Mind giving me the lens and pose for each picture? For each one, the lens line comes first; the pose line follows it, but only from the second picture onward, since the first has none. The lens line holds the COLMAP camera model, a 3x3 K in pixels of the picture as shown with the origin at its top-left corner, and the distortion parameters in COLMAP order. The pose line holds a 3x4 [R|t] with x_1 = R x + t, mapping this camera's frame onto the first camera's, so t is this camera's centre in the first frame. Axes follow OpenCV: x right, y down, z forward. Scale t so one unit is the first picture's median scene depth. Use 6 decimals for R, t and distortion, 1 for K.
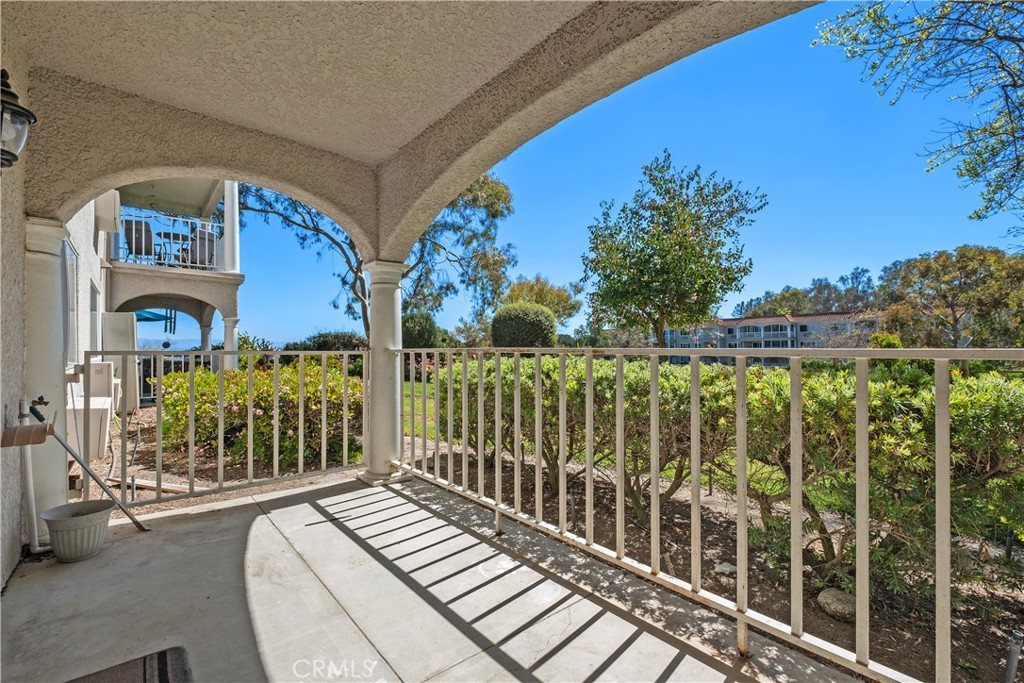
lens RADIAL K [[443.4, 0, 506.2], [0, 443.4, 346.4], [0, 0, 1]] dist [0.003165, -0.004995]
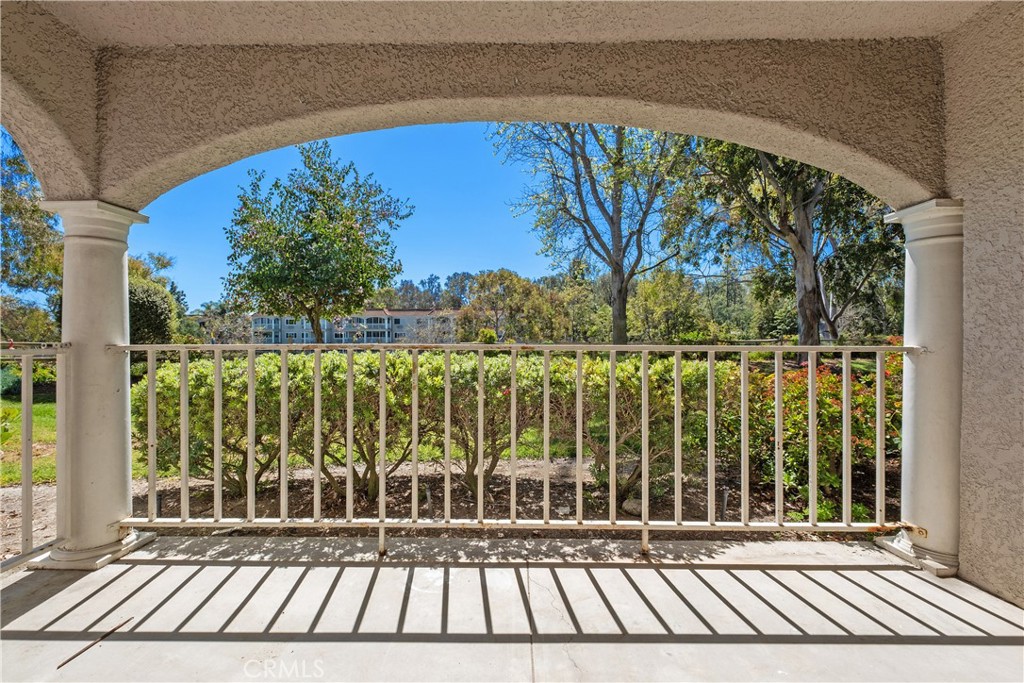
lens RADIAL K [[443.4, 0, 514.1], [0, 443.4, 337.5], [0, 0, 1]] dist [0.003165, -0.004995]
pose [[0.651610, 0.004655, 0.758540, -0.102331], [-0.006627, 0.999978, -0.000443, -0.002093], [-0.758525, -0.004738, 0.651626, 0.044005]]
